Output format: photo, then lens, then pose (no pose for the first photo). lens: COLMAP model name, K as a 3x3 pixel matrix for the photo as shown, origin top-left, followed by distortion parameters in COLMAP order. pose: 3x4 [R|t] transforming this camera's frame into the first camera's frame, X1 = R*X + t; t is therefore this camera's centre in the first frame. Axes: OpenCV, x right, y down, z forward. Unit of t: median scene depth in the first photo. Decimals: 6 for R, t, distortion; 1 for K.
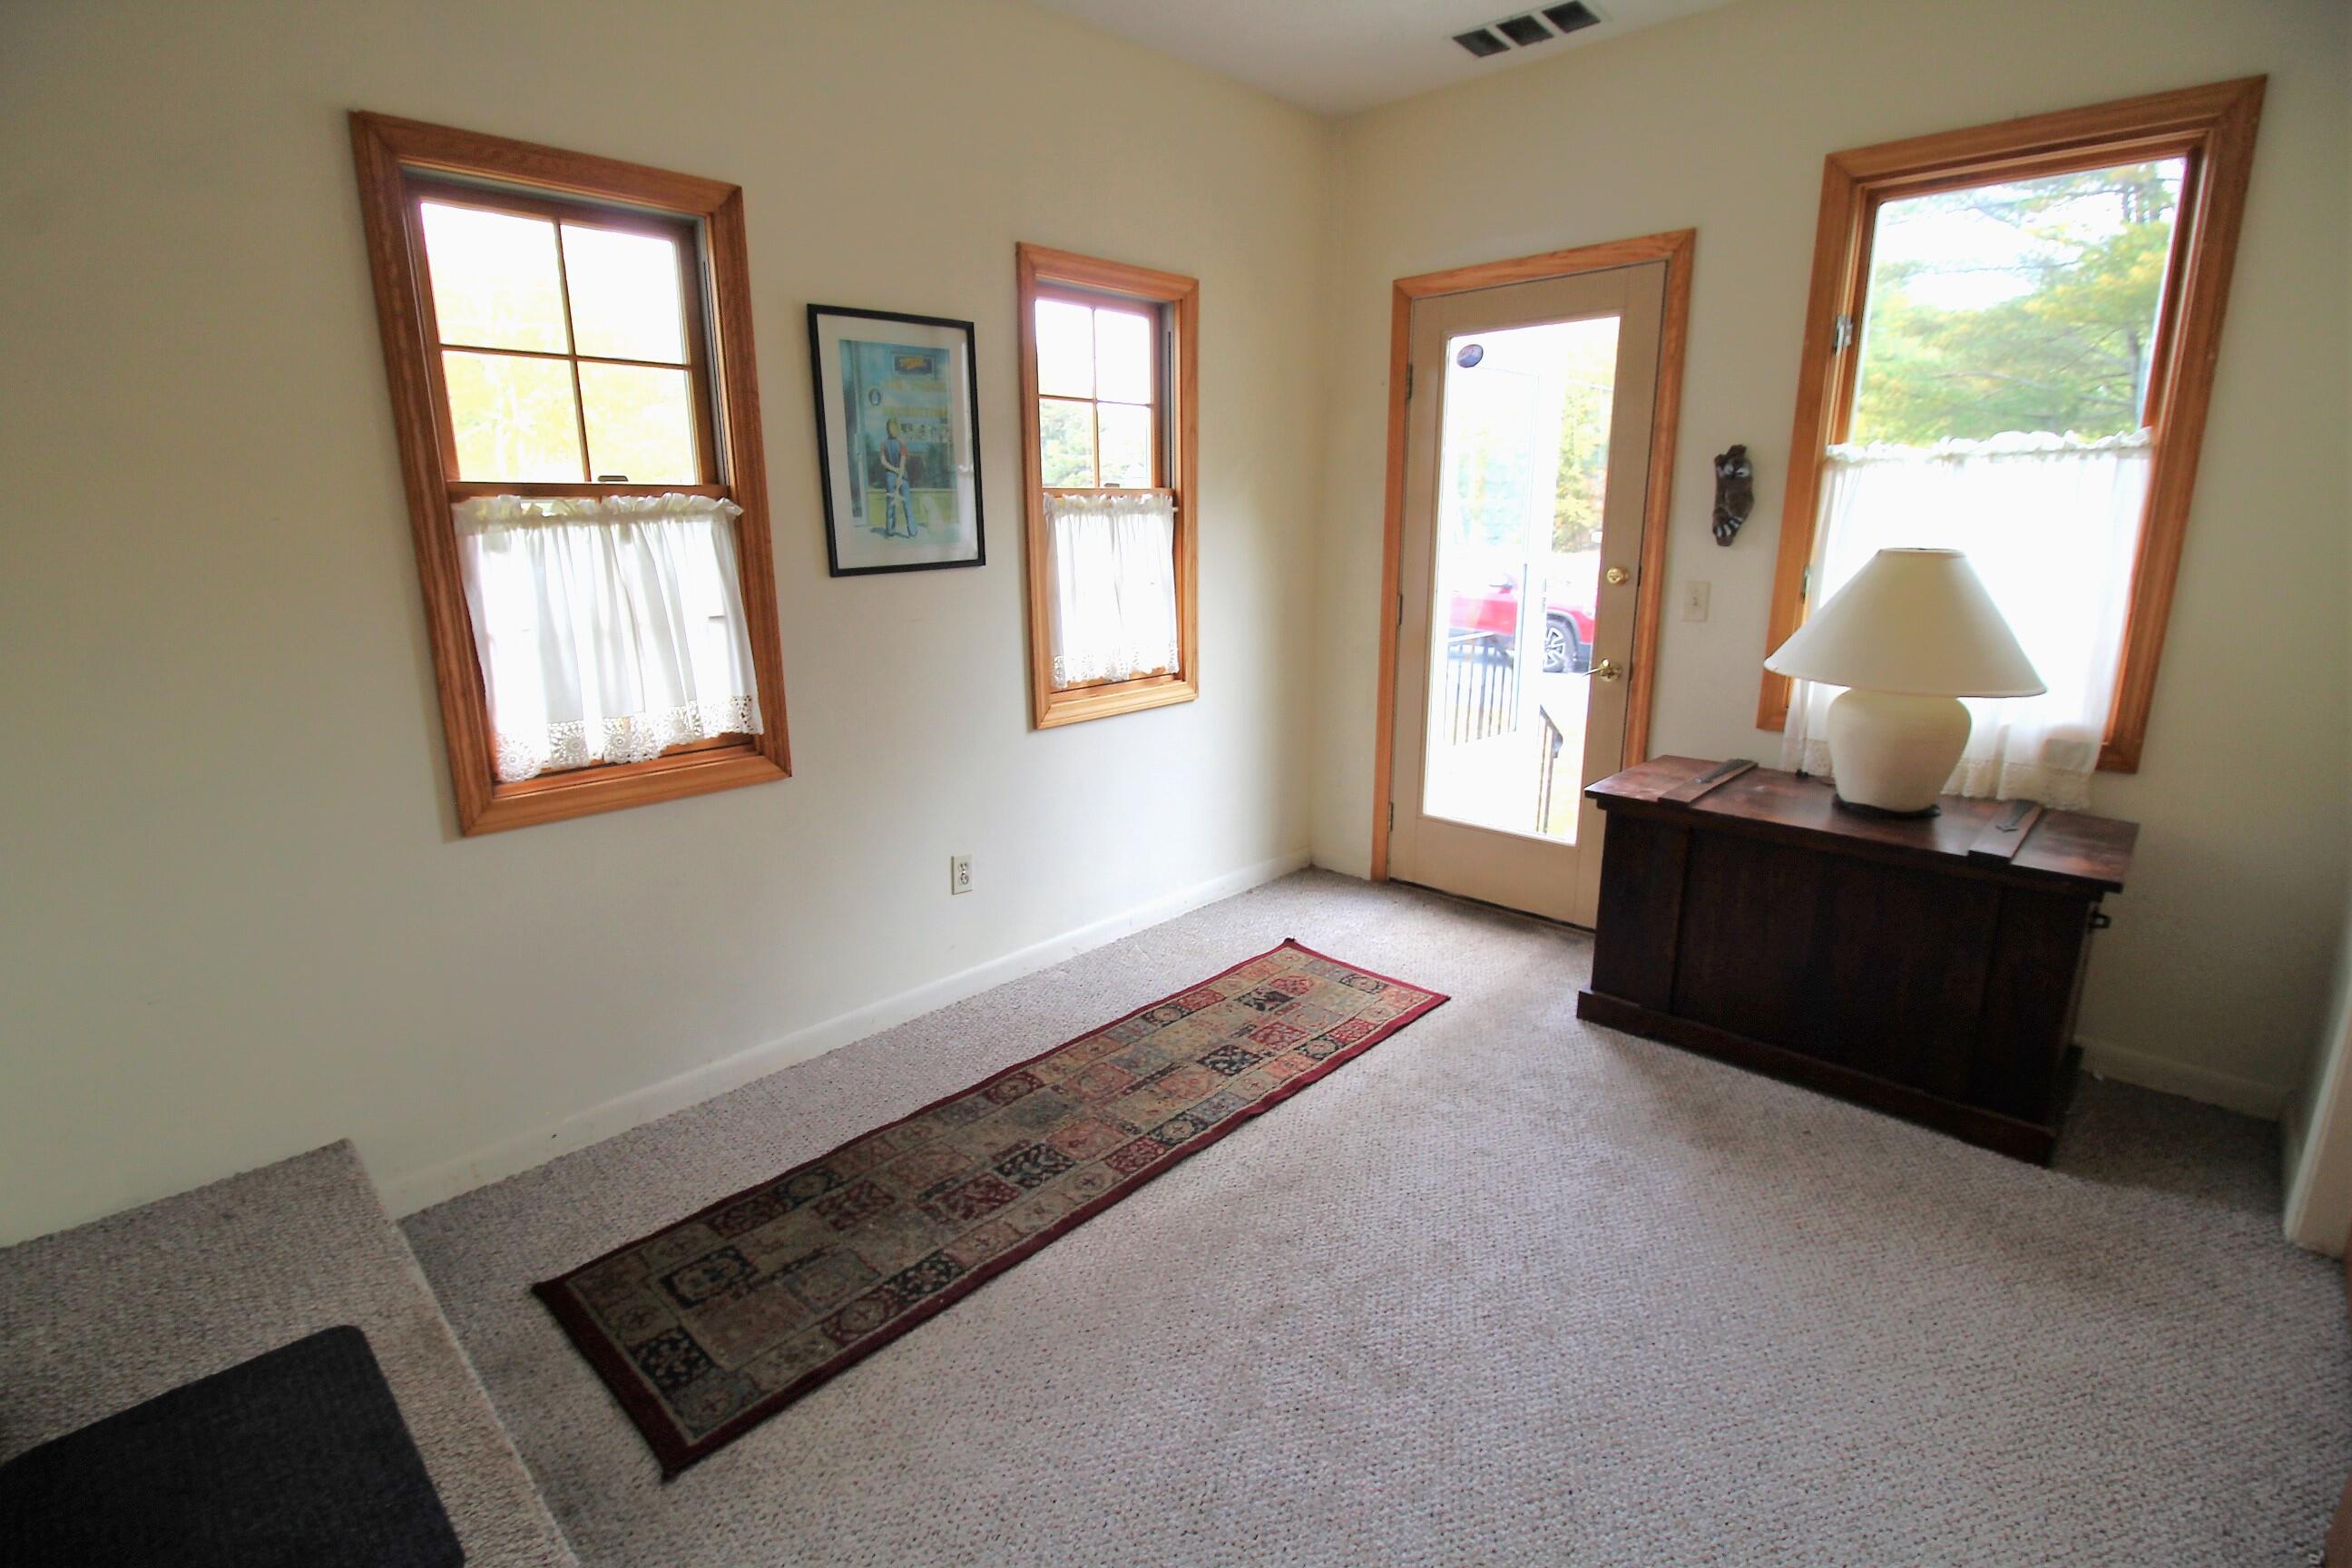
lens RADIAL K [[1080.7, 0, 1156.2], [0, 1080.7, 779.1], [0, 0, 1]] dist [-0.023387, -0.001274]
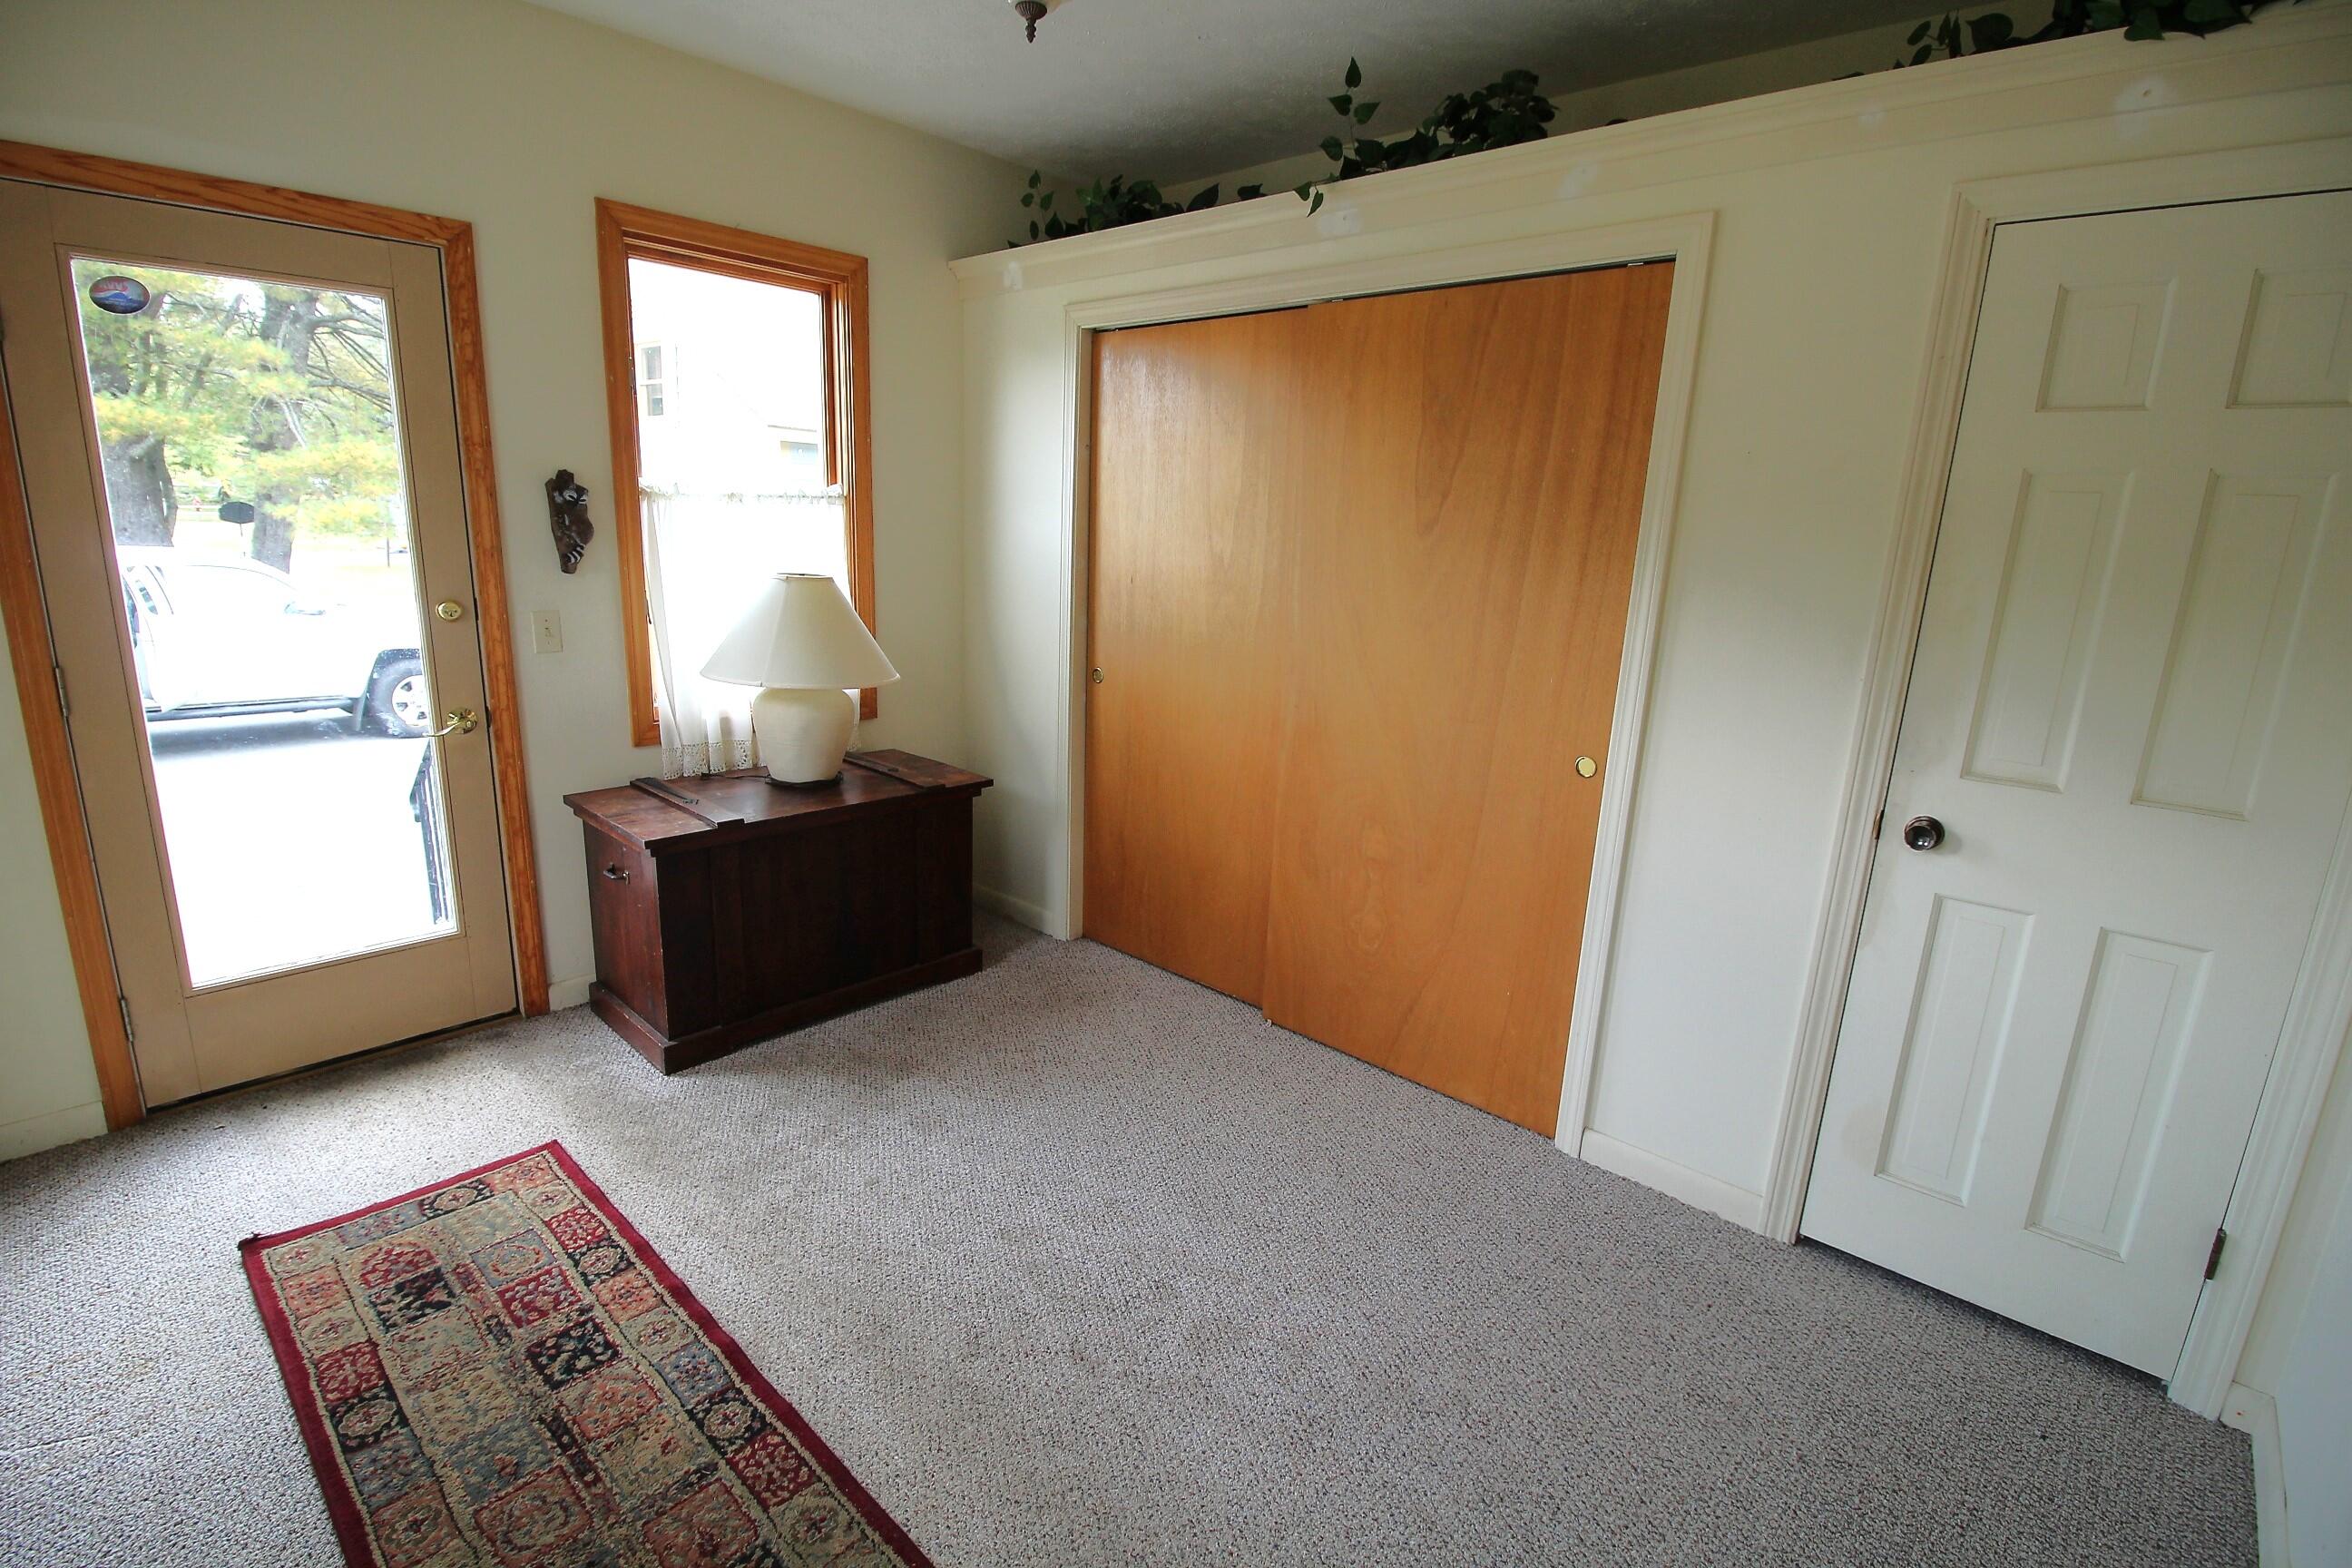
lens RADIAL K [[1080.7, 0, 1155.4], [0, 1080.7, 778.9], [0, 0, 1]] dist [-0.023387, -0.001274]
pose [[-0.032648, -0.223615, 0.974131, -0.492361], [0.198996, 0.953682, 0.225590, -0.157364], [-0.979456, 0.201213, 0.013362, 0.520423]]
